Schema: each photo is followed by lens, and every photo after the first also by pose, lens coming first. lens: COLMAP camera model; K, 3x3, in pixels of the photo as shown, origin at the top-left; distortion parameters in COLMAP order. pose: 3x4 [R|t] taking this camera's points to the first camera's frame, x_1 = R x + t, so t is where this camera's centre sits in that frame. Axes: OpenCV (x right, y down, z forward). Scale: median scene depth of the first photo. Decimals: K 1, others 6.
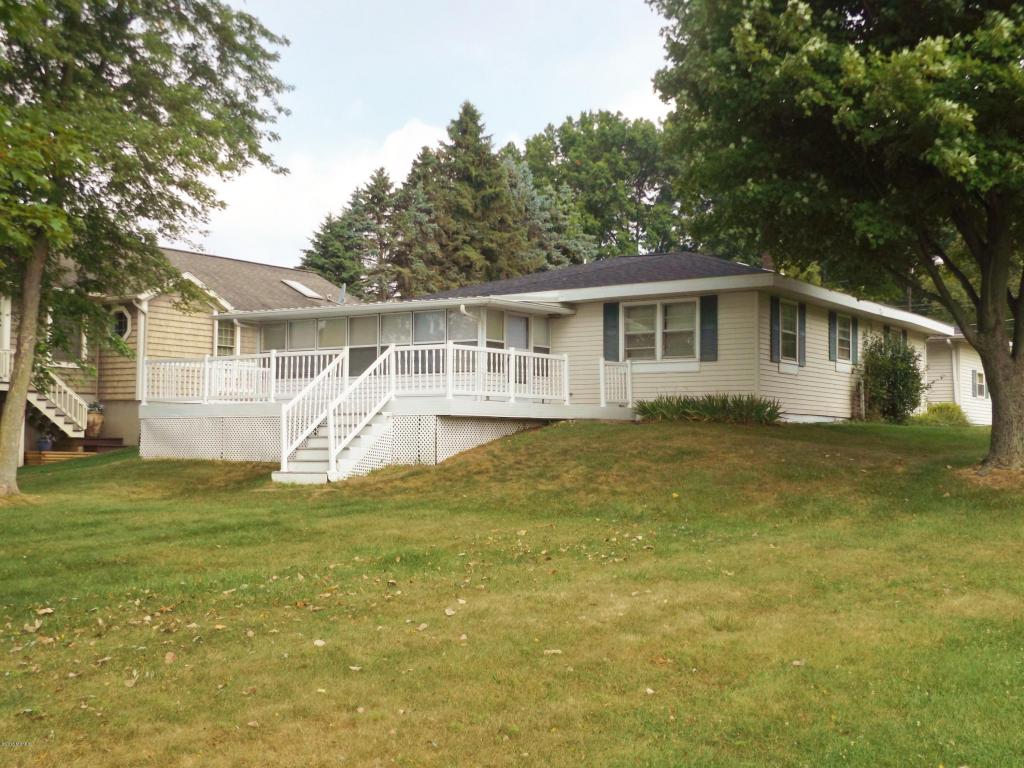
lens RADIAL K [[1222.8, 0, 512.0], [0, 1222.8, 384.0], [0, 0, 1]] dist [0.041940, 0.012495]
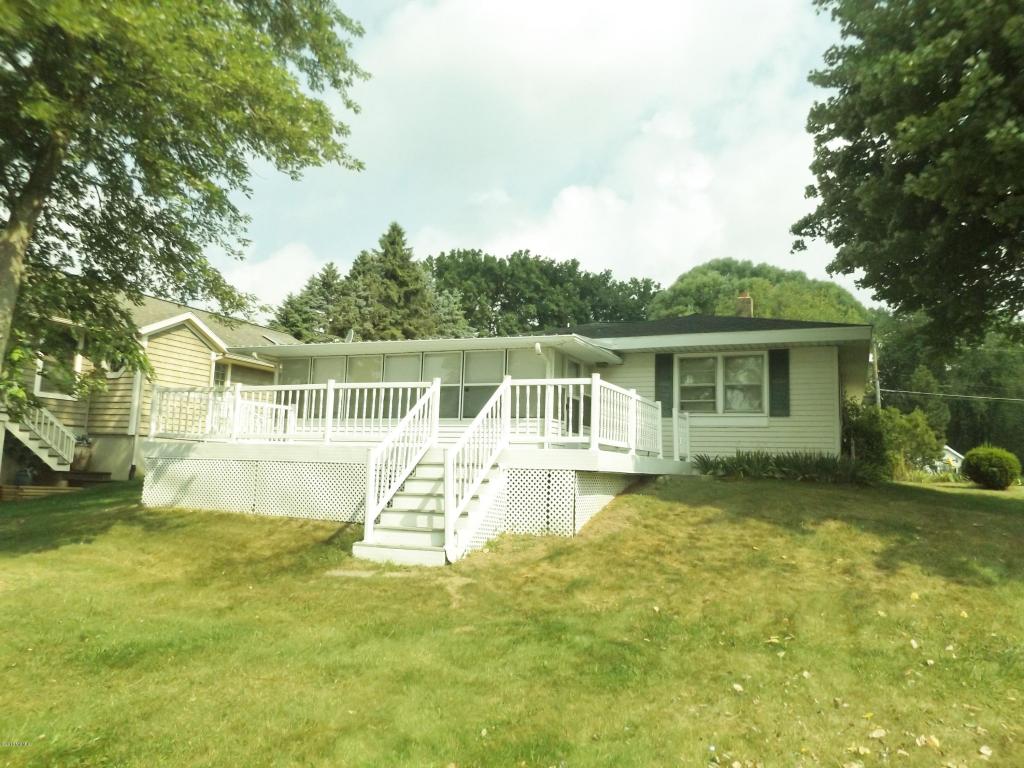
lens RADIAL K [[751.7, 0, 512.0], [0, 751.7, 384.0], [0, 0, 1]] dist [-0.005313, -0.000593]
pose [[0.979739, 0.049437, 0.194083, -0.139661], [-0.036209, 0.996810, -0.071122, 0.004803], [-0.196980, 0.062654, 0.978404, 0.391078]]
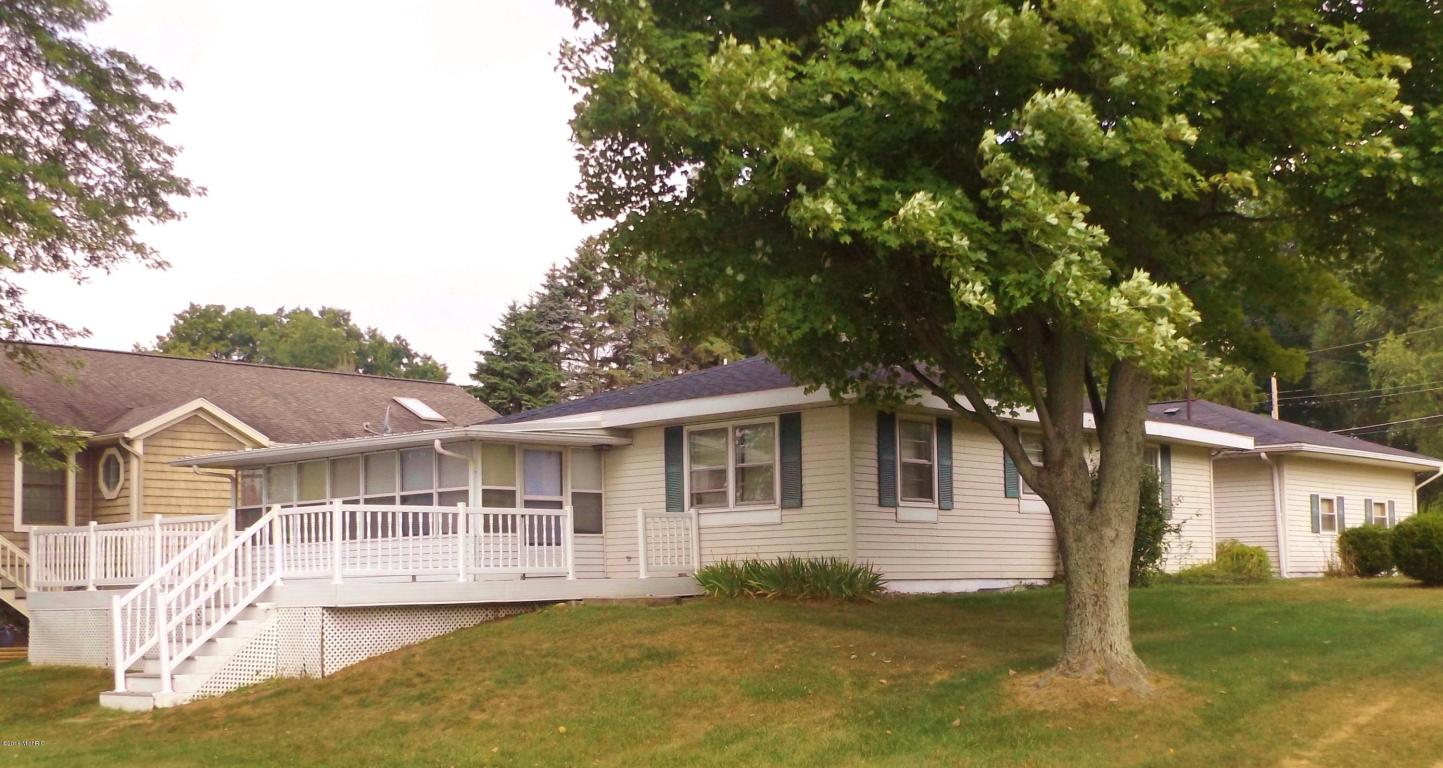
lens RADIAL K [[1613.8, 0, 773.5], [0, 1613.8, 491.0], [0, 0, 1]] dist [-0.007398, -0.001454]
pose [[0.994207, -0.032275, -0.102526, 0.208288], [0.031321, 0.999450, -0.010899, -0.016071], [0.102821, 0.007624, 0.994671, 0.080002]]
